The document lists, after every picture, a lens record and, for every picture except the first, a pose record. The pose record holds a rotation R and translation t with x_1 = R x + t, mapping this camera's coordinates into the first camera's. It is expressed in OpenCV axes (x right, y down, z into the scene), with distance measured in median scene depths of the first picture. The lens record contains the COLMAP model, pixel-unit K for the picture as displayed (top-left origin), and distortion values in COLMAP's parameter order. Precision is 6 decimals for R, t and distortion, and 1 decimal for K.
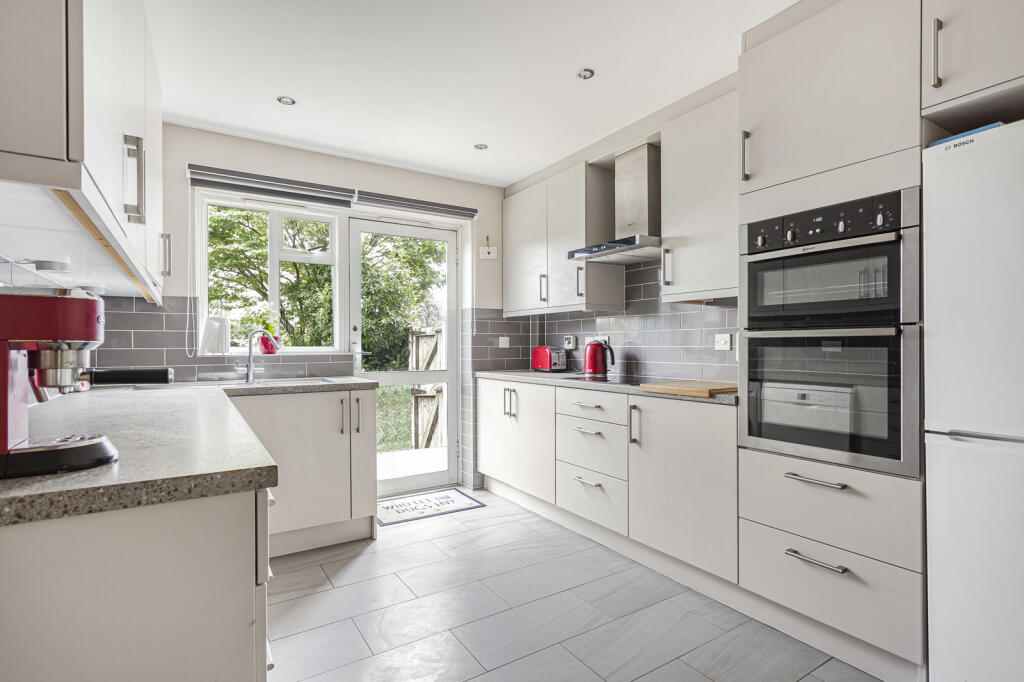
lens RADIAL K [[499.3, 0, 506.8], [0, 499.3, 347.0], [0, 0, 1]] dist [0.001747, 0.000584]
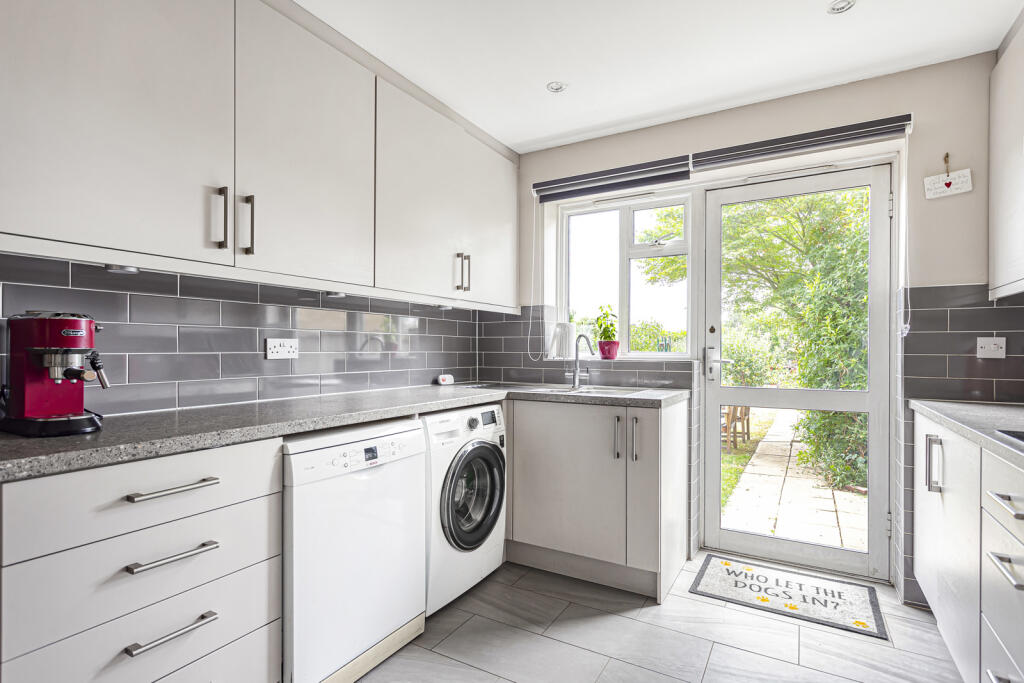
lens RADIAL K [[499.3, 0, 506.8], [0, 499.3, 347.5], [0, 0, 1]] dist [0.001747, 0.000584]
pose [[0.469070, 0.004035, -0.883152, 0.246153], [-0.009014, 0.999959, -0.000219, -0.005541], [0.883115, 0.008064, 0.469087, 0.350878]]
